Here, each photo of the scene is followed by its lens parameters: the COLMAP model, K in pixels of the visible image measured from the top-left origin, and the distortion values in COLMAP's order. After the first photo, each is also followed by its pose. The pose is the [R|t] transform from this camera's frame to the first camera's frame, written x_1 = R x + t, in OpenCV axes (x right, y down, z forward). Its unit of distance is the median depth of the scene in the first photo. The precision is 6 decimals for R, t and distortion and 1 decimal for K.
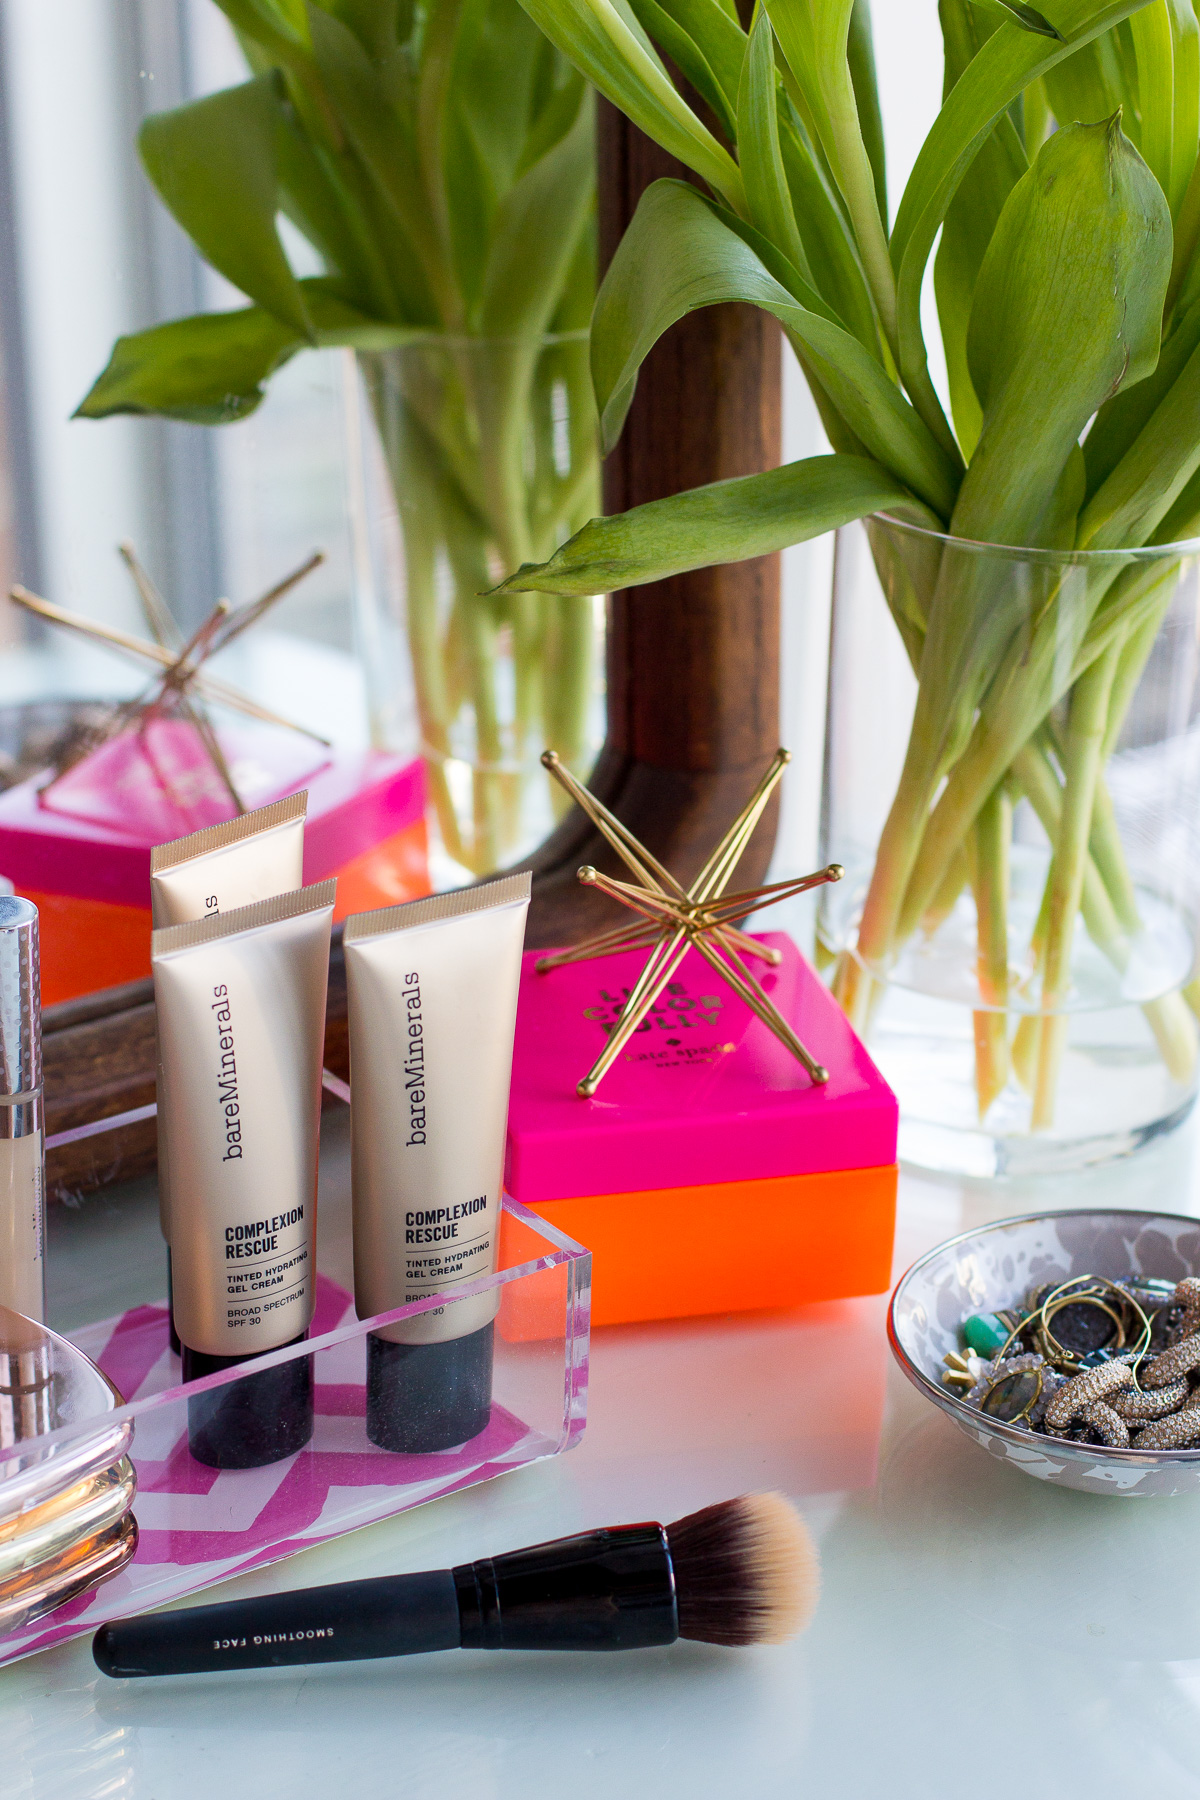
lens RADIAL K [[4402.3, 0, 600.0], [0, 4402.3, 900.0], [0, 0, 1]] dist [-0.153045, -0.248192]
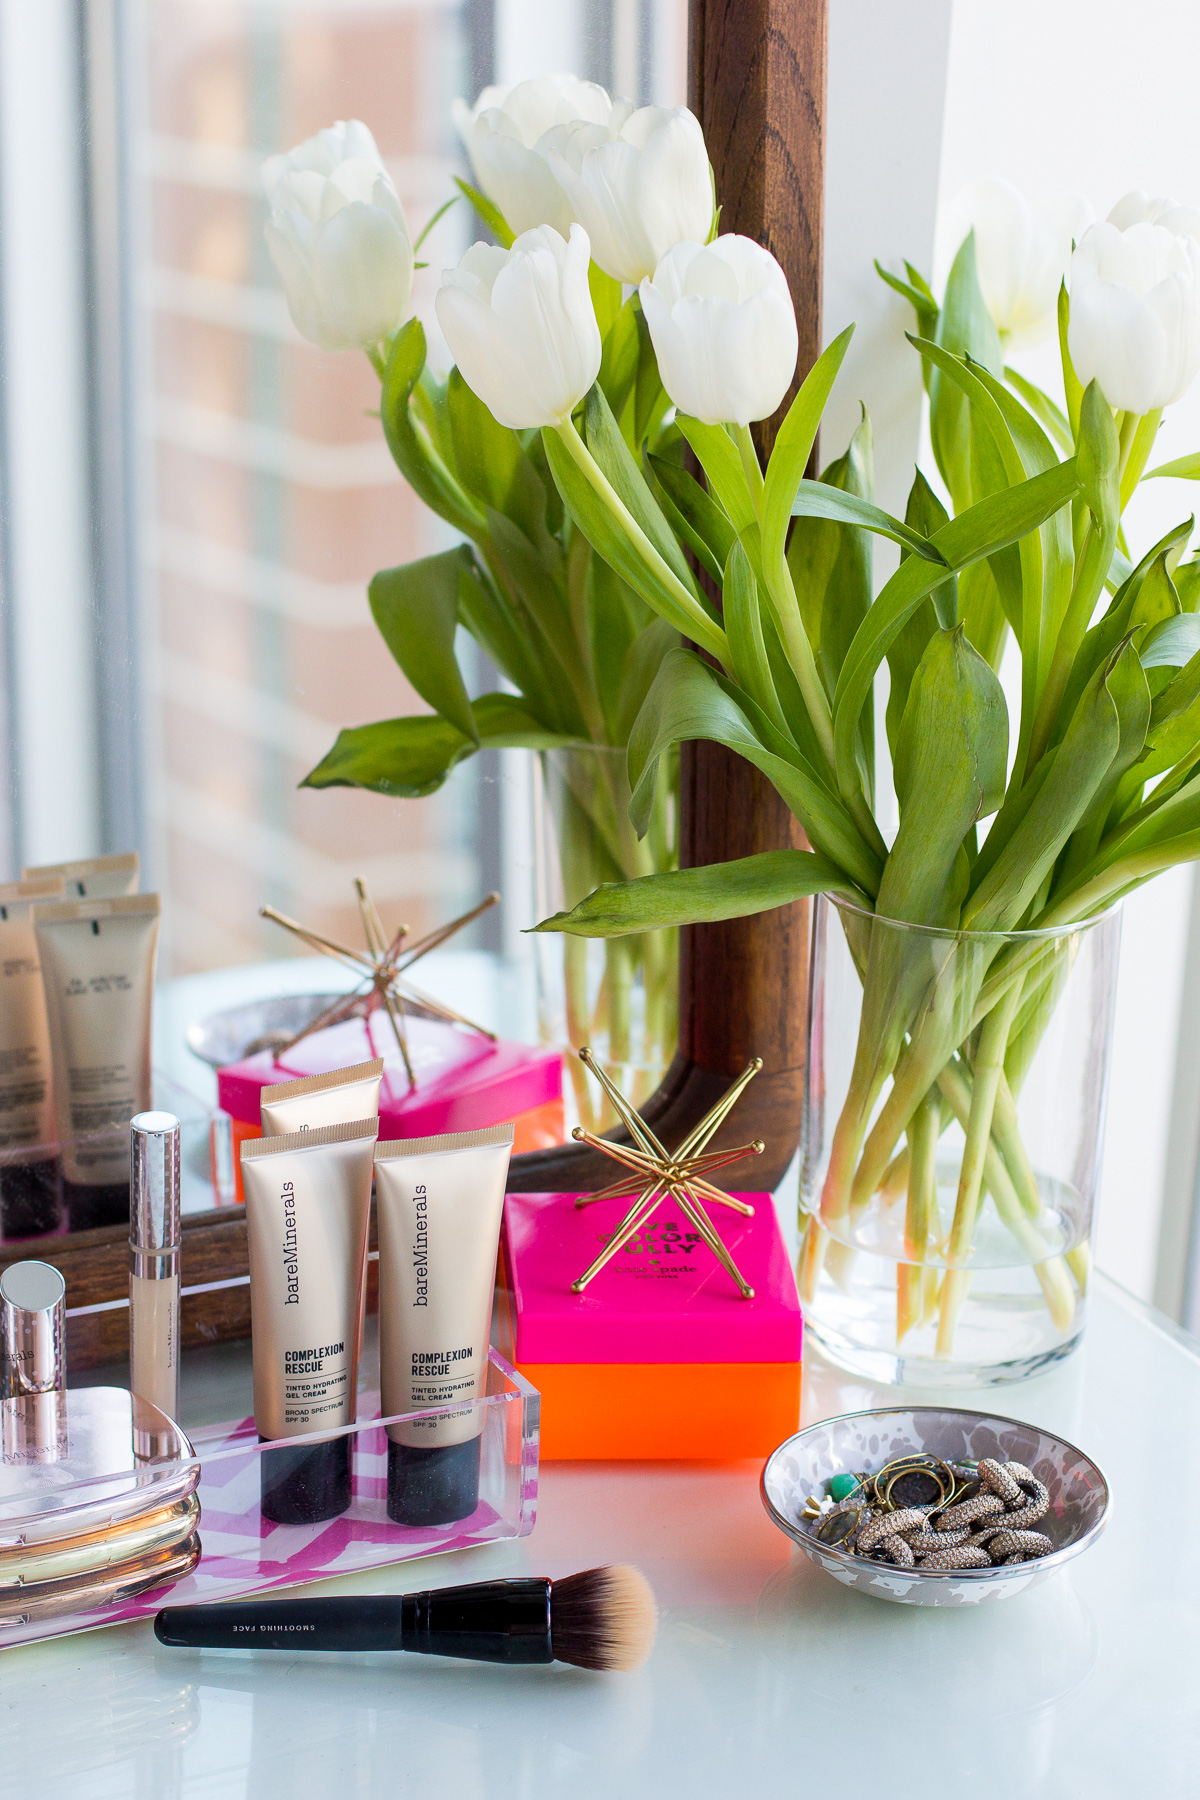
lens RADIAL K [[4402.3, 0, 600.0], [0, 4402.3, 900.0], [0, 0, 1]] dist [-0.153045, -0.248192]
pose [[0.983585, 0.069632, -0.166467, 0.238294], [-0.082686, 0.993912, -0.072810, 0.022551], [0.160383, 0.085379, 0.983355, -0.405647]]
